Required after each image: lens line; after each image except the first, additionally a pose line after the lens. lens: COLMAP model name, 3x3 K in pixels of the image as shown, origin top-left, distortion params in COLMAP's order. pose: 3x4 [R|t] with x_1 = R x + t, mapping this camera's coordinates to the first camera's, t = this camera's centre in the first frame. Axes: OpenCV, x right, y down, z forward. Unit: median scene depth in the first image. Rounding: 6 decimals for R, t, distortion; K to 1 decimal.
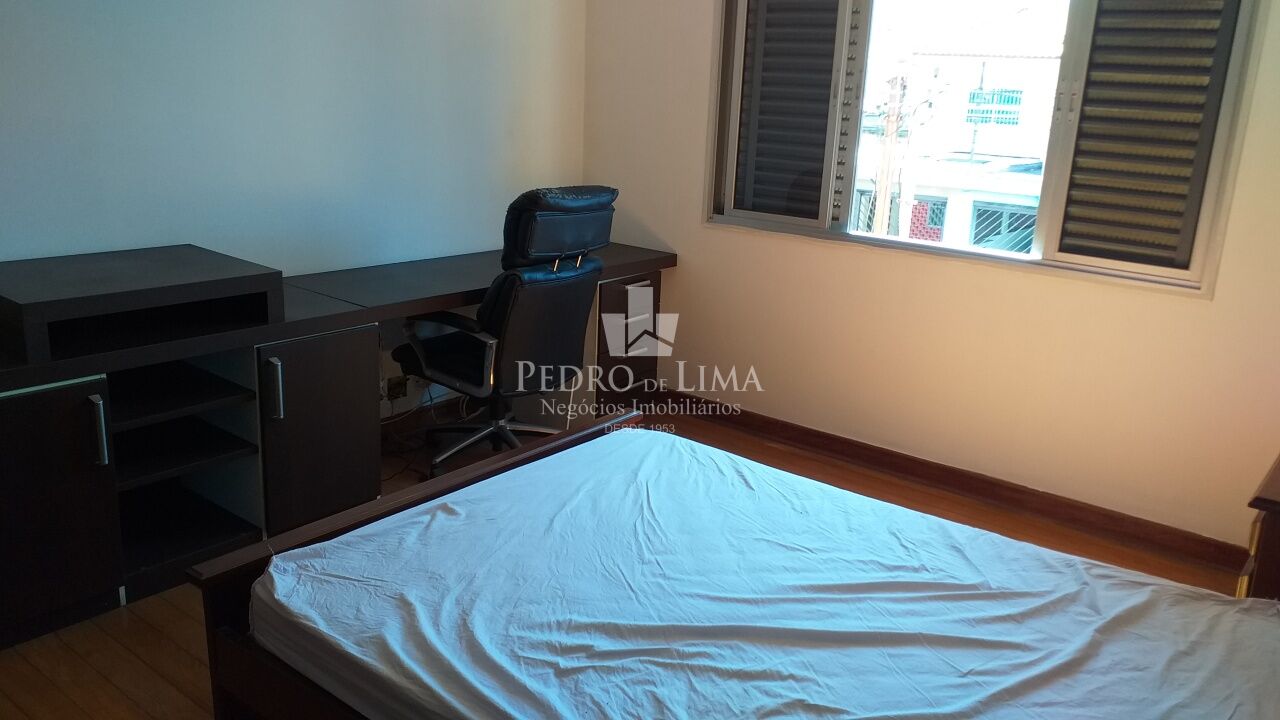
lens RADIAL K [[1017.6, 0, 661.6], [0, 1017.6, 352.9], [0, 0, 1]] dist [0.119081, -0.191464]
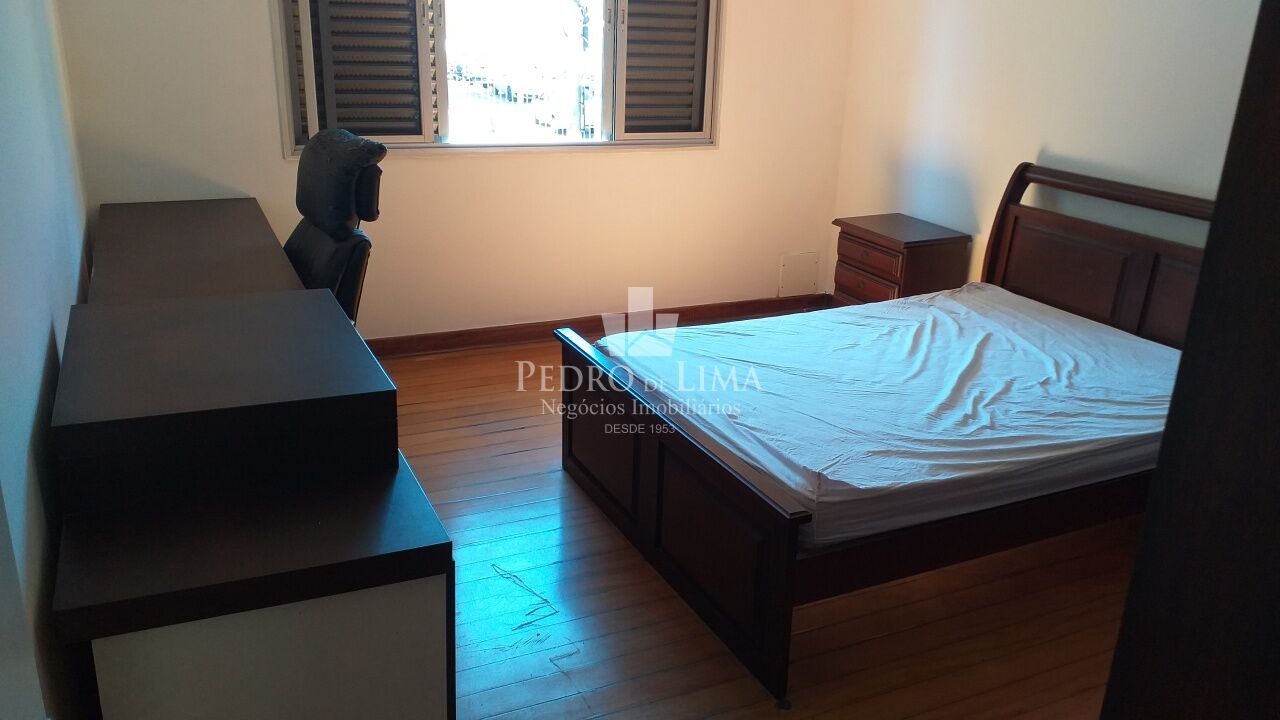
lens RADIAL K [[1017.6, 0, 661.6], [0, 1017.6, 352.9], [0, 0, 1]] dist [0.119081, -0.191464]
pose [[0.440464, -0.323374, 0.837509, -0.948864], [0.220479, 0.943270, 0.248255, -0.175336], [-0.870276, 0.075306, 0.486773, 0.400419]]
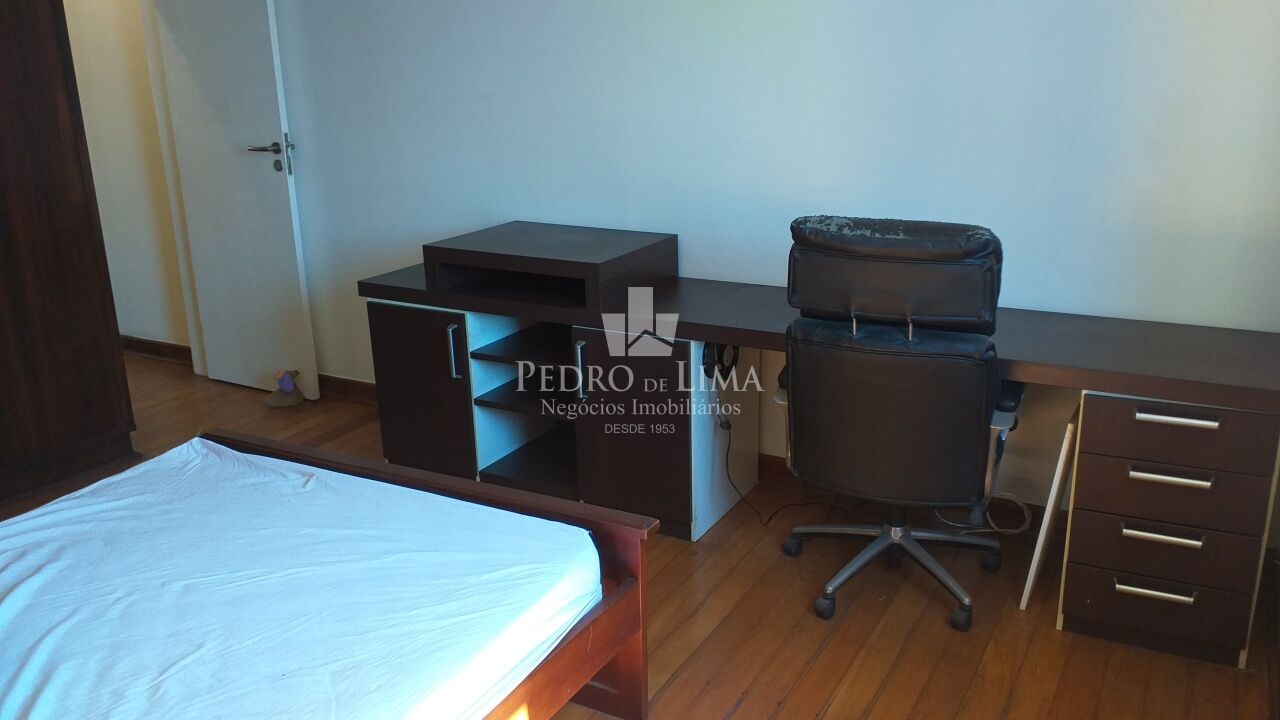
lens RADIAL K [[1017.6, 0, 661.6], [0, 1017.6, 352.9], [0, 0, 1]] dist [0.119081, -0.191464]
pose [[0.152102, 0.224552, -0.962518, 0.666039], [-0.238543, 0.953400, 0.184730, -0.201111], [0.959147, 0.201504, 0.198579, 0.884445]]
